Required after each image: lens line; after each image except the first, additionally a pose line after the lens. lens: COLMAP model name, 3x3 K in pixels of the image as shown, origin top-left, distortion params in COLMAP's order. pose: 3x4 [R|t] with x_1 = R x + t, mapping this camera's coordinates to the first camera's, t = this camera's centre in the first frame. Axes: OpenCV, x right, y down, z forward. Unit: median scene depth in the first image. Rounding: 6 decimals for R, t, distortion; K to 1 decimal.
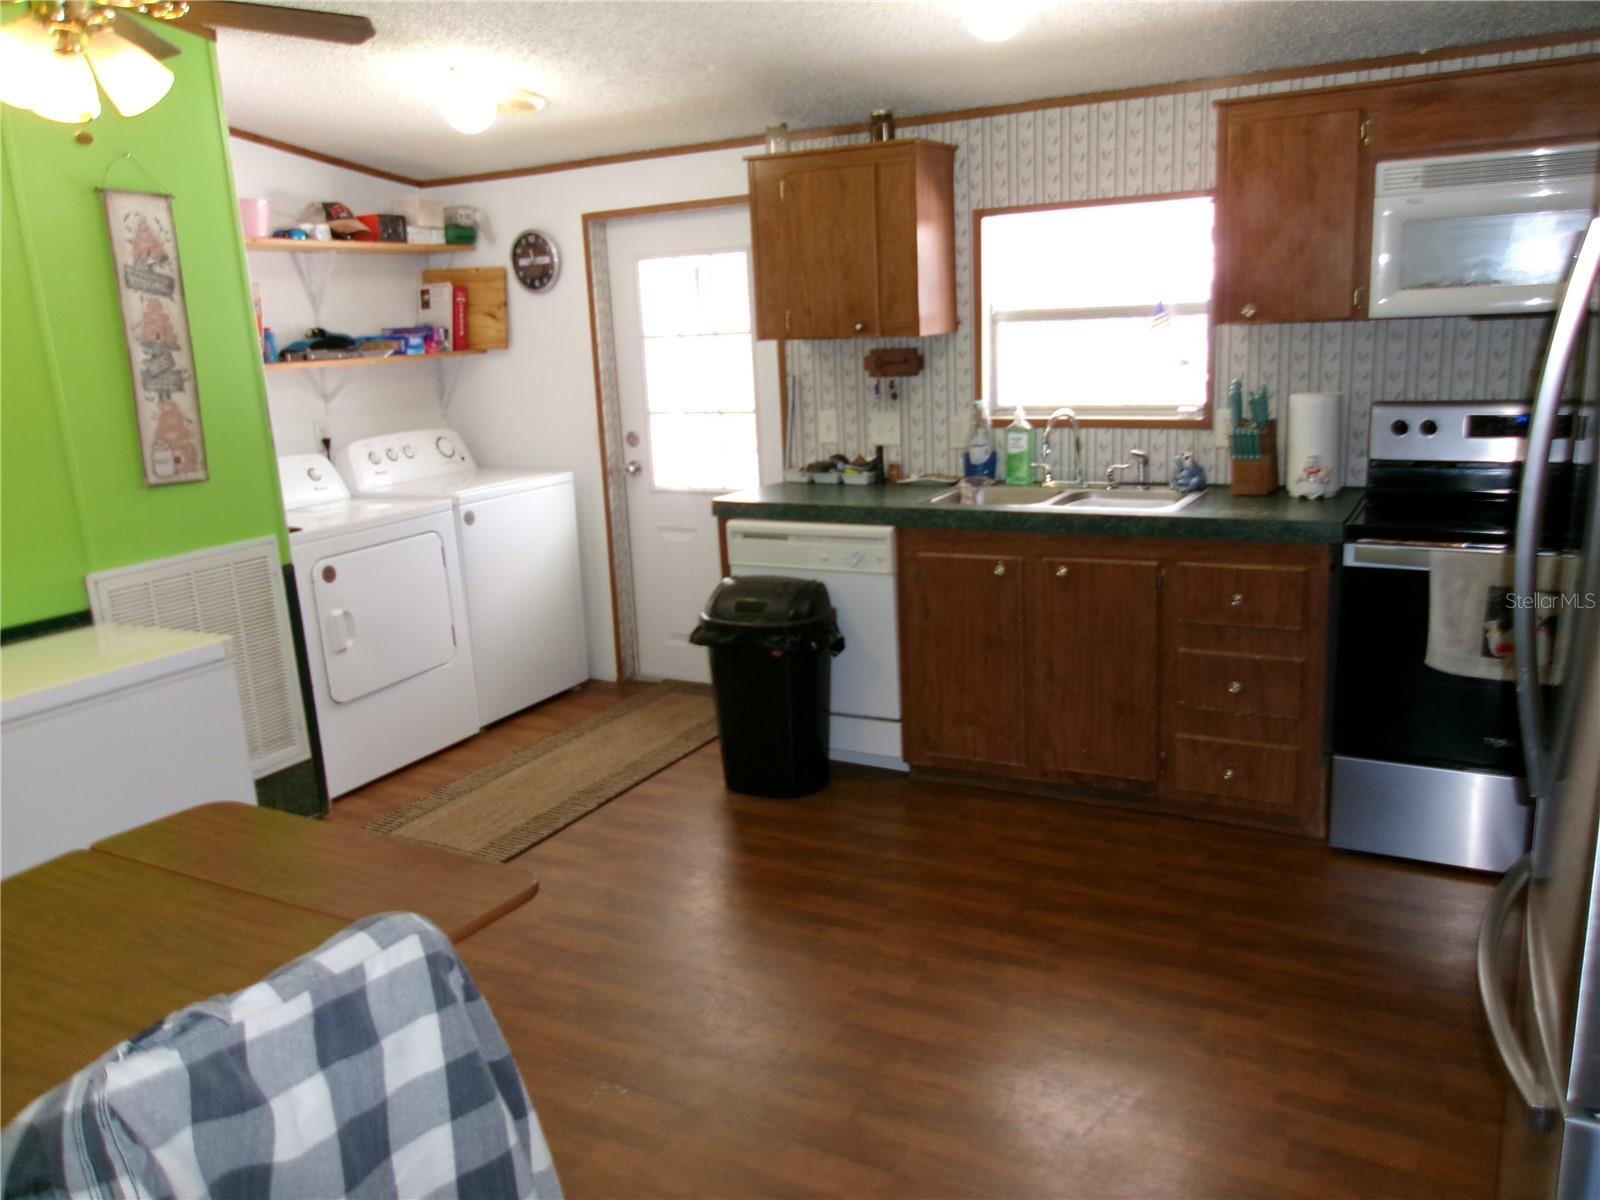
lens RADIAL K [[1249.4, 0, 802.8], [0, 1249.4, 611.1], [0, 0, 1]] dist [-0.022519, 0.017607]
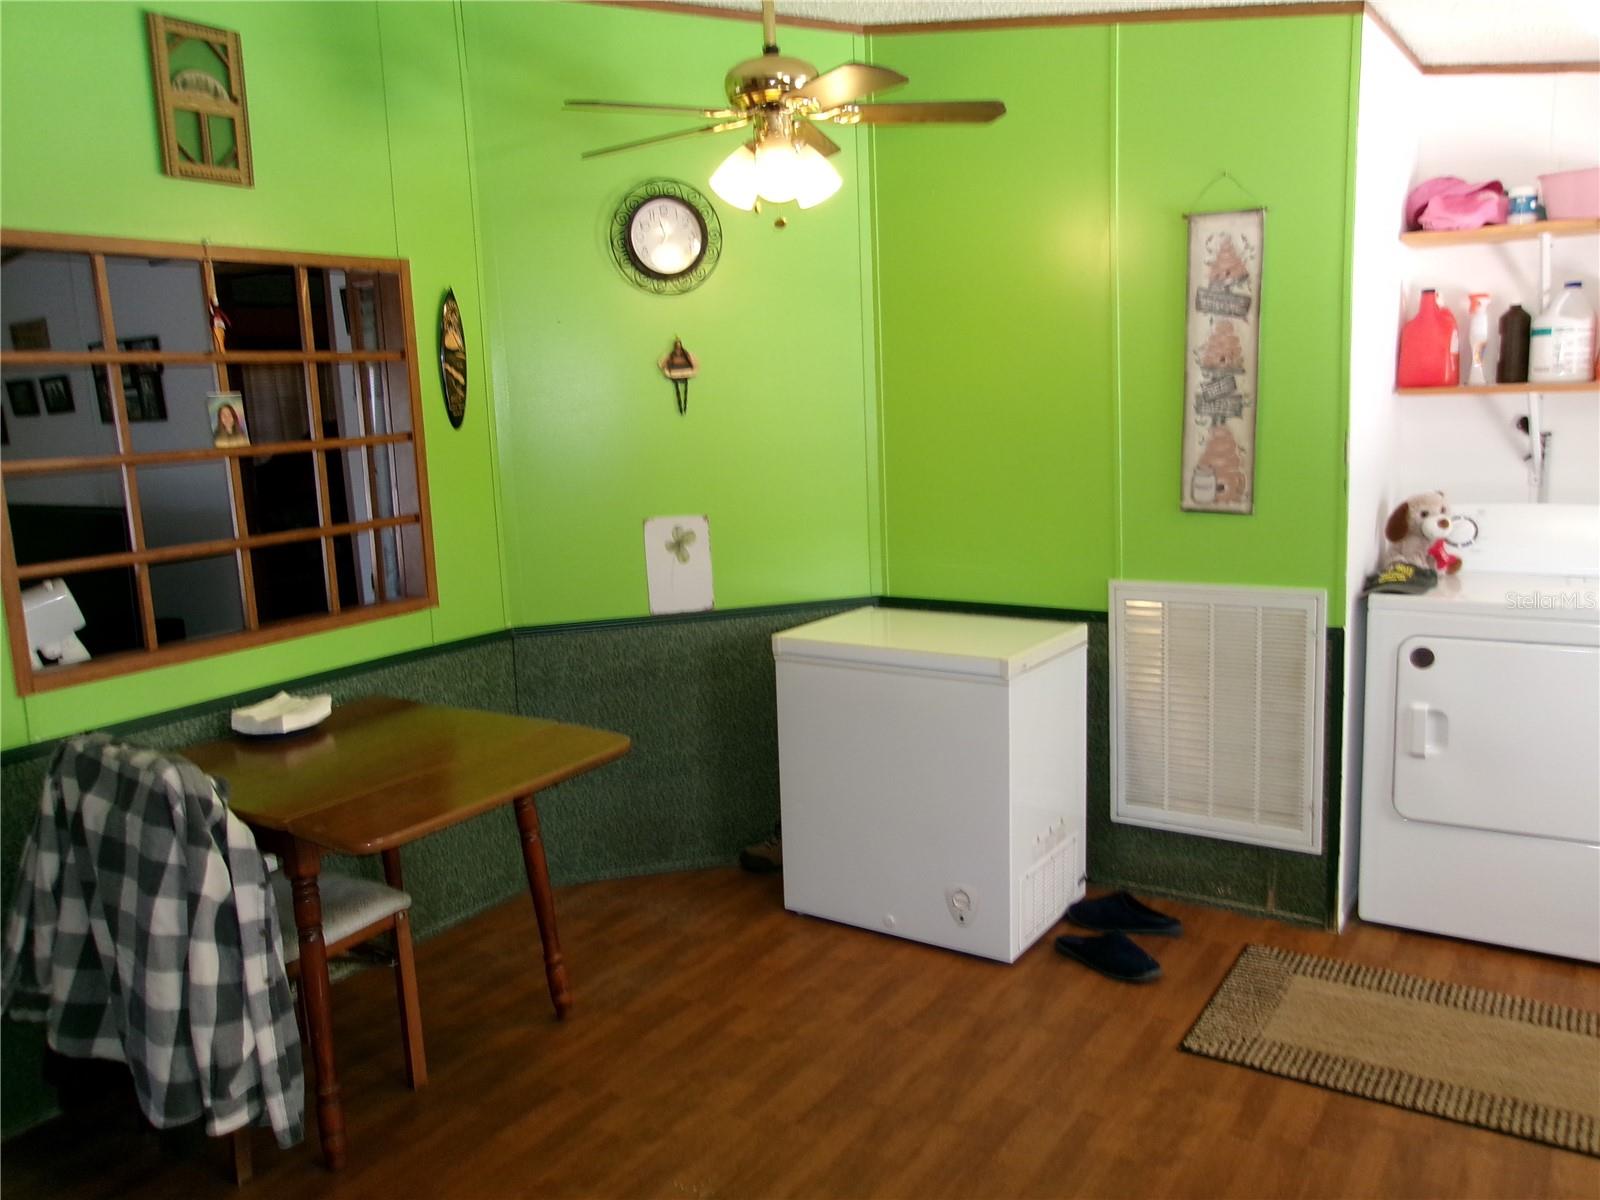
lens RADIAL K [[1249.4, 0, 805.9], [0, 1249.4, 588.3], [0, 0, 1]] dist [-0.022519, 0.017607]
pose [[-0.093870, 0.211309, -0.972901, 0.485122], [-0.182052, 0.957096, 0.225441, -0.209093], [0.978798, 0.198281, -0.051373, 0.765009]]
